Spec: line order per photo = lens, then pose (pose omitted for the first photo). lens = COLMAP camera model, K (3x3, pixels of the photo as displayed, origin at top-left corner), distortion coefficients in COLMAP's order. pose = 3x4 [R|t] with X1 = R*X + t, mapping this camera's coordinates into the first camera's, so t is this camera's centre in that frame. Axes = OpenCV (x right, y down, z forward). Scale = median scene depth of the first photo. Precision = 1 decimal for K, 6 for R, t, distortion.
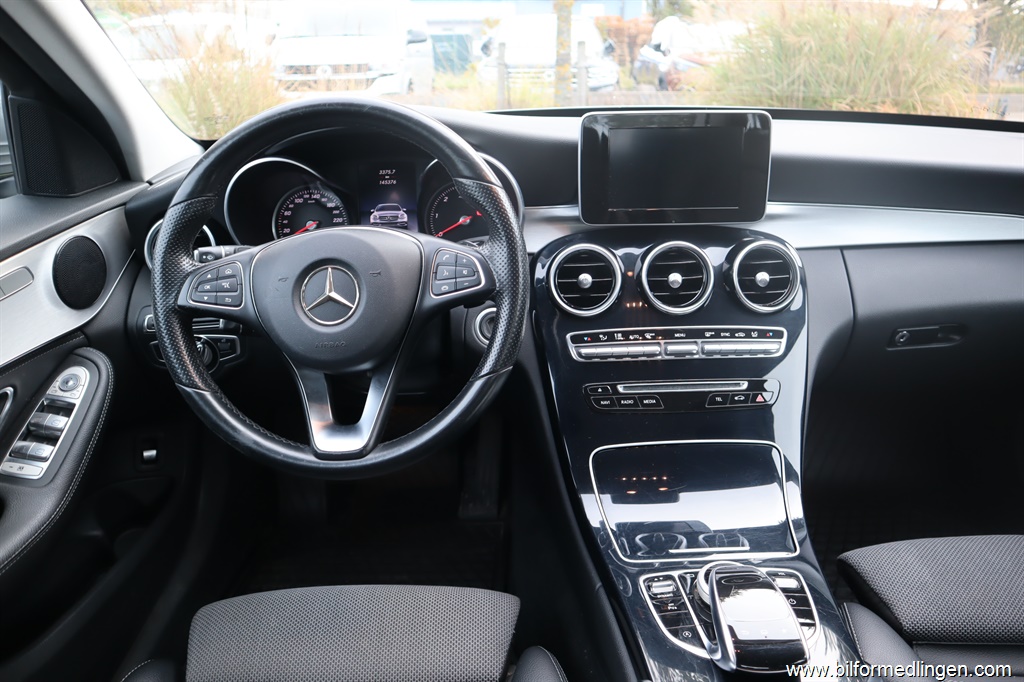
lens RADIAL K [[708.0, 0, 511.0], [0, 708.0, 351.7], [0, 0, 1]] dist [-0.126468, 0.079289]
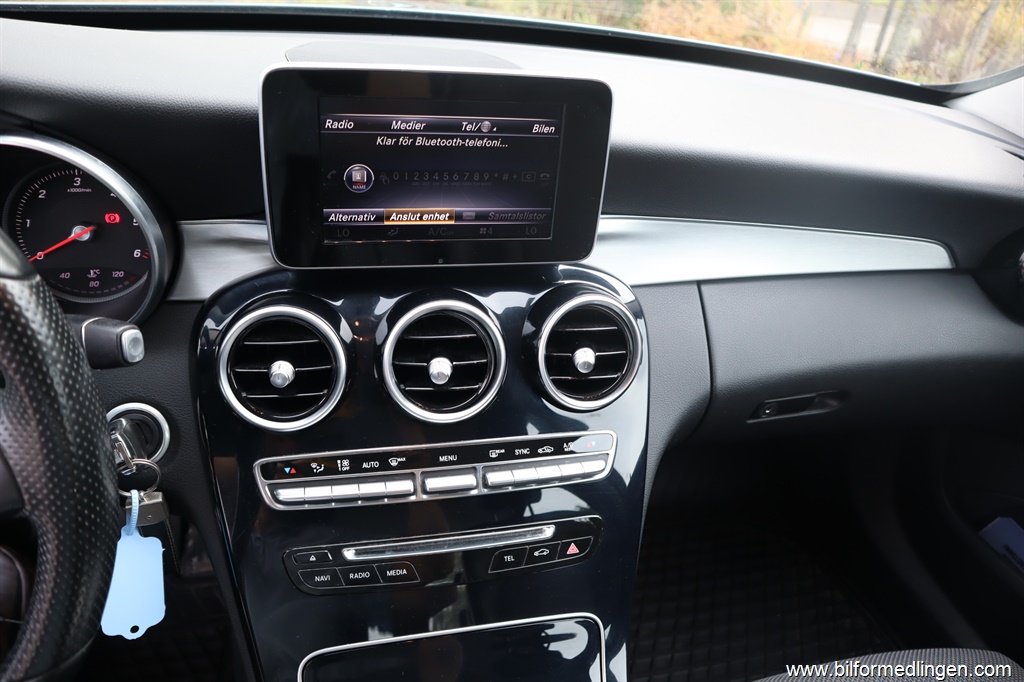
lens RADIAL K [[708.0, 0, 511.0], [0, 708.0, 351.7], [0, 0, 1]] dist [-0.126468, 0.079289]
pose [[0.966583, -0.023686, 0.255256, 0.140171], [-0.020499, 0.985392, 0.169063, -0.215637], [-0.255532, -0.168646, 0.951978, 0.426314]]
